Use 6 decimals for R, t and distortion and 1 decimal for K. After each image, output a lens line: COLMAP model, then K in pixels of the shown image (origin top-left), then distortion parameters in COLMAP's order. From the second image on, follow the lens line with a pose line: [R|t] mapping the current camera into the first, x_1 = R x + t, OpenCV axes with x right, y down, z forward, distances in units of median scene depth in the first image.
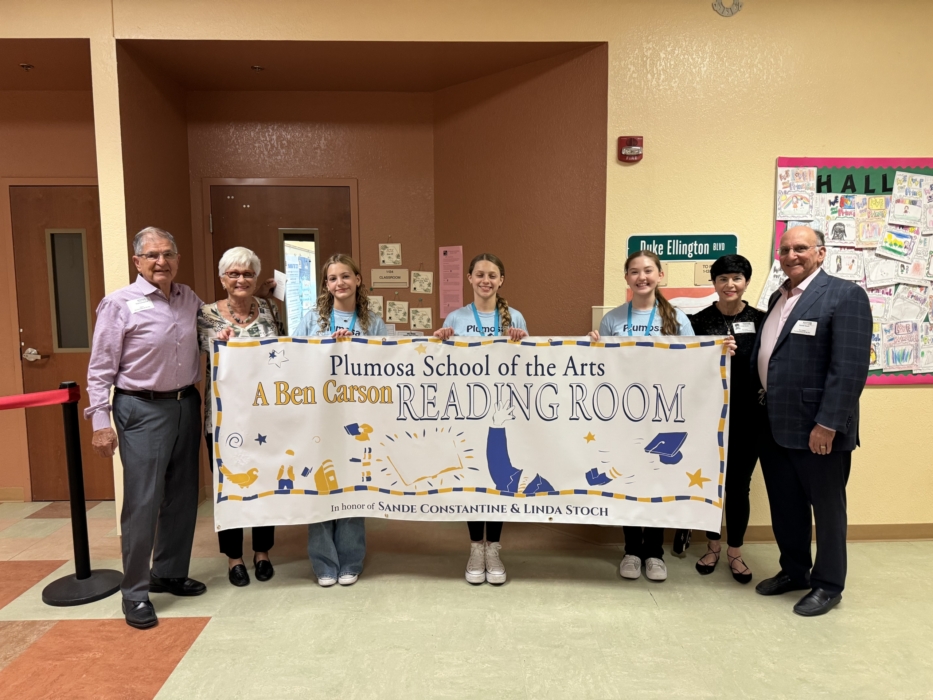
lens RADIAL K [[662.3, 0, 468.7], [0, 662.3, 361.3], [0, 0, 1]] dist [0.011016, -0.002112]
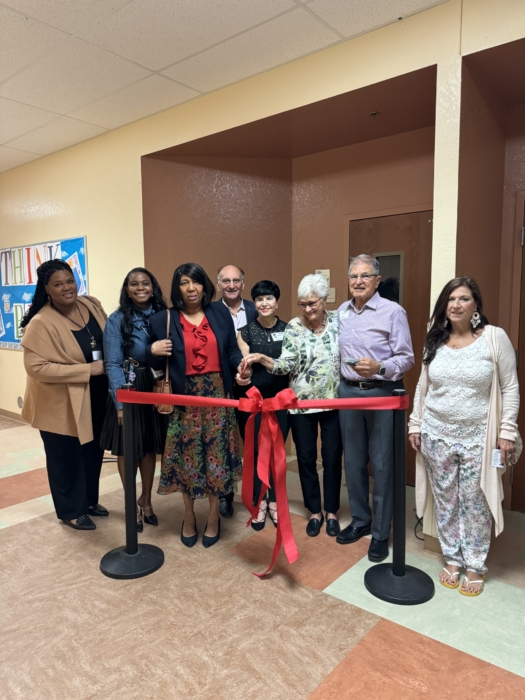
lens RADIAL K [[496.9, 0, 262.5], [0, 496.9, 350.0], [0, 0, 1]] dist [0.011016, -0.002112]
pose [[0.757034, 0.057950, -0.650801, -0.231094], [-0.065815, 0.997756, 0.012286, -0.025429], [0.650052, 0.033531, 0.759149, 0.230236]]
